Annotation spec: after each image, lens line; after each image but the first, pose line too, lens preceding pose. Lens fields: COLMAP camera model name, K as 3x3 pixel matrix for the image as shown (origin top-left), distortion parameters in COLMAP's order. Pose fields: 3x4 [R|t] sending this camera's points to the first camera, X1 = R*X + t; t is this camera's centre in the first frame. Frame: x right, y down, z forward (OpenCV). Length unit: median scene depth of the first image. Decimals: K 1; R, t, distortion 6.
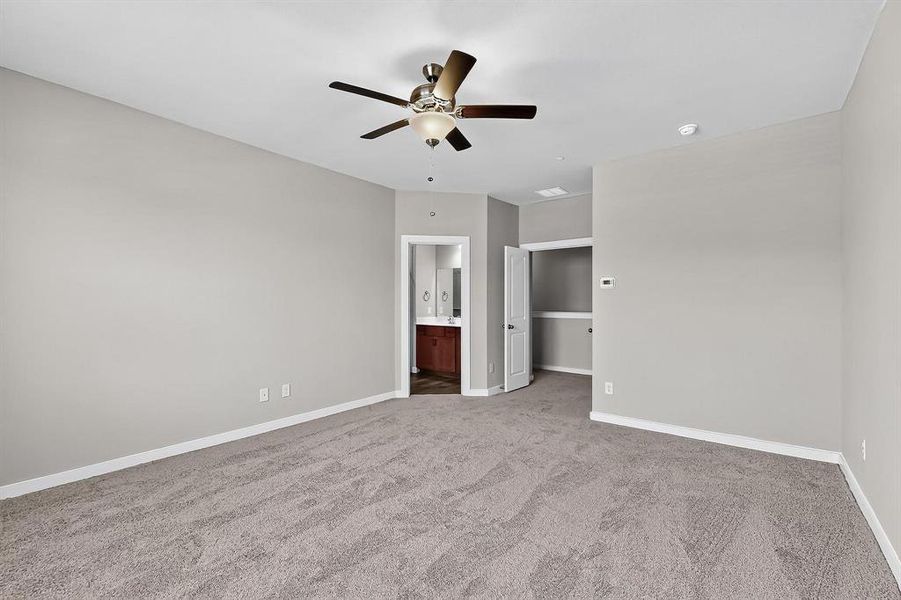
lens RADIAL K [[392.9, 0, 450.3], [0, 392.9, 301.9], [0, 0, 1]] dist [0.000455, -0.000972]
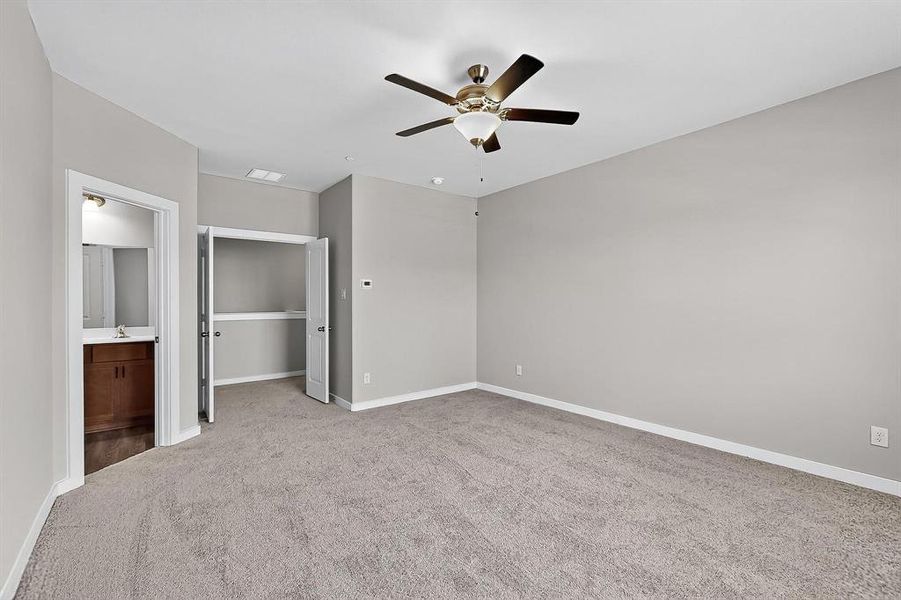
lens RADIAL K [[392.9, 0, 450.3], [0, 392.9, 301.9], [0, 0, 1]] dist [0.000455, -0.000972]
pose [[0.231932, -0.003658, 0.972725, -0.612589], [-0.000546, 0.999992, 0.003890, -0.001828], [-0.972732, -0.001434, 0.231928, 0.491602]]
